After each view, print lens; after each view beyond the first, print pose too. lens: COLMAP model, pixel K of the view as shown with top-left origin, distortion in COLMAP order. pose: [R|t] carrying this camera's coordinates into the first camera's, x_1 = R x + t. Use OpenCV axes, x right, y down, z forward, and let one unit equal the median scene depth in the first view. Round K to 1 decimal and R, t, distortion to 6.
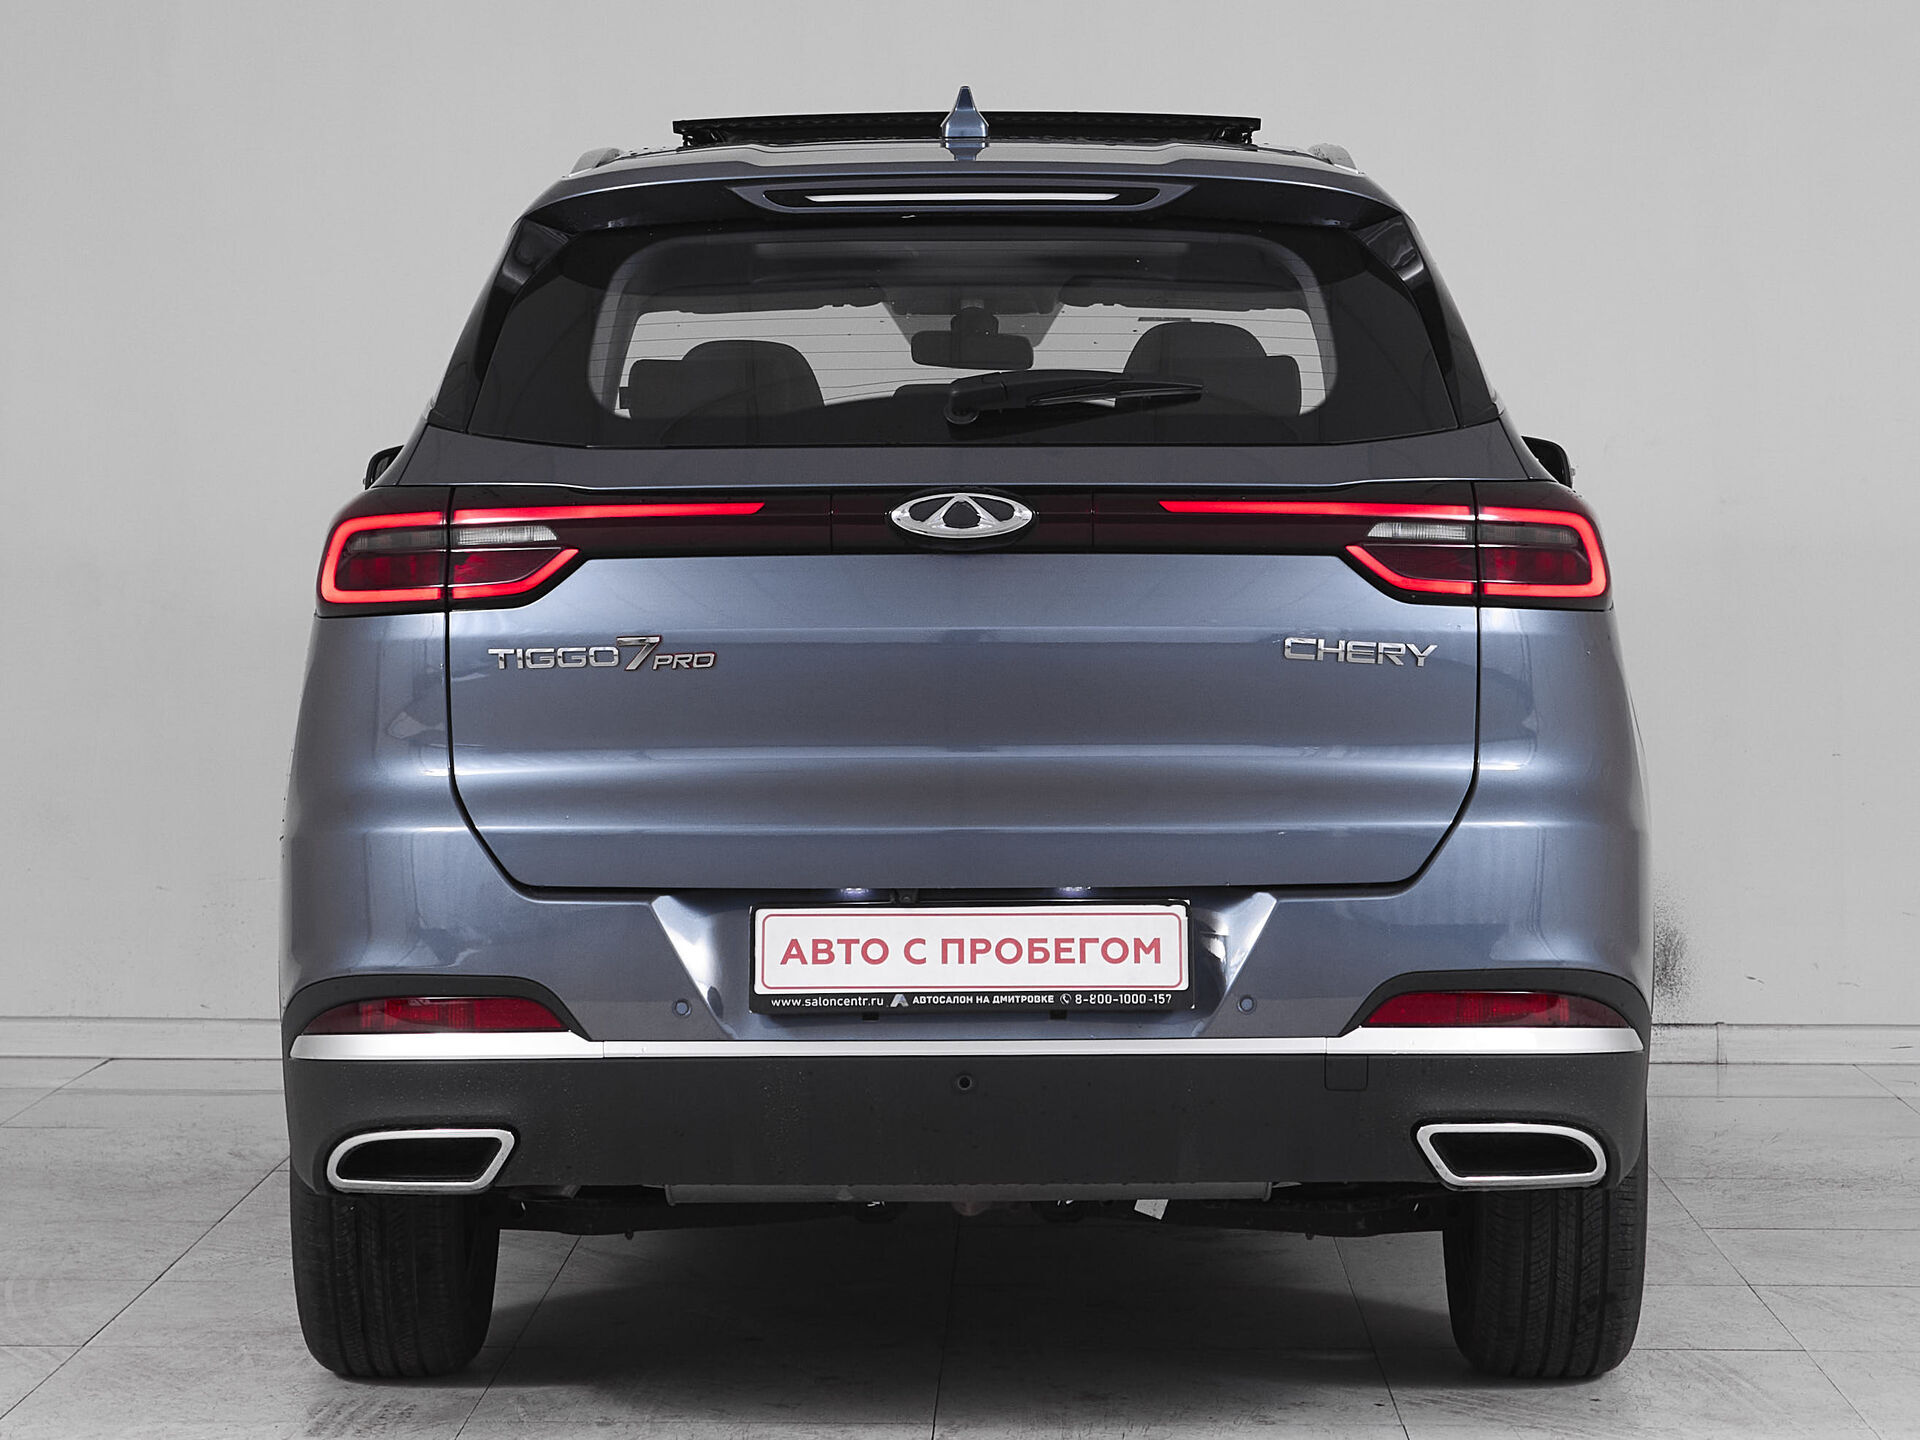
lens RADIAL K [[3844.1, 0, 960.0], [0, 3844.1, 720.0], [0, 0, 1]] dist [0.237427, -0.028046]
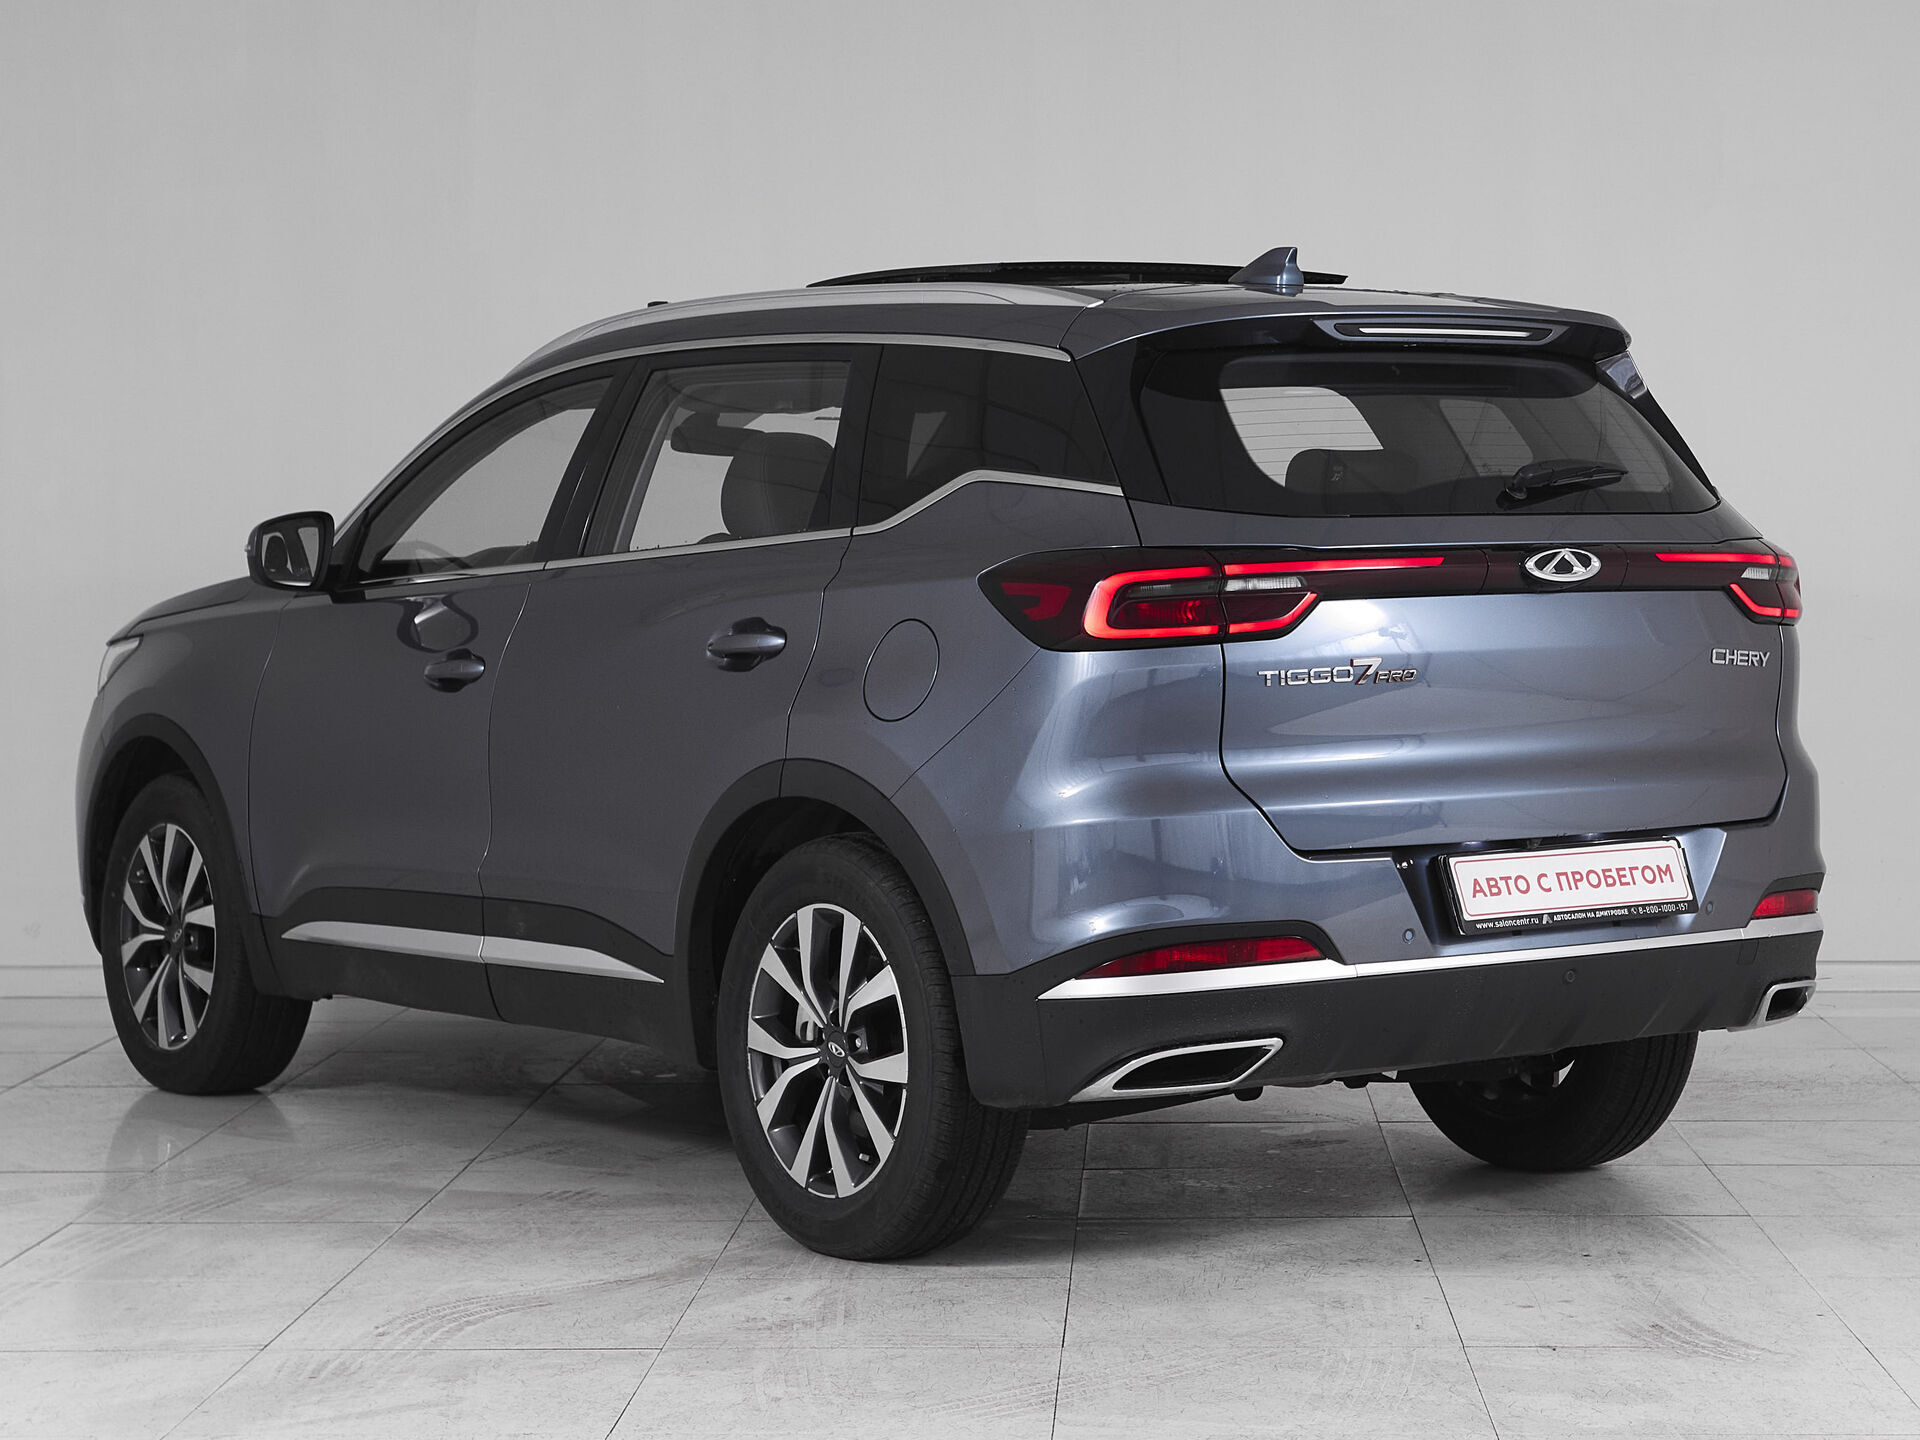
lens RADIAL K [[3844.1, 0, 960.0], [0, 3844.1, 720.0], [0, 0, 1]] dist [0.237427, -0.028046]
pose [[0.810983, -0.030754, 0.584261, -0.975772], [0.040494, 0.999173, -0.003615, -0.001315], [-0.583666, 0.026591, 0.811558, 0.001634]]
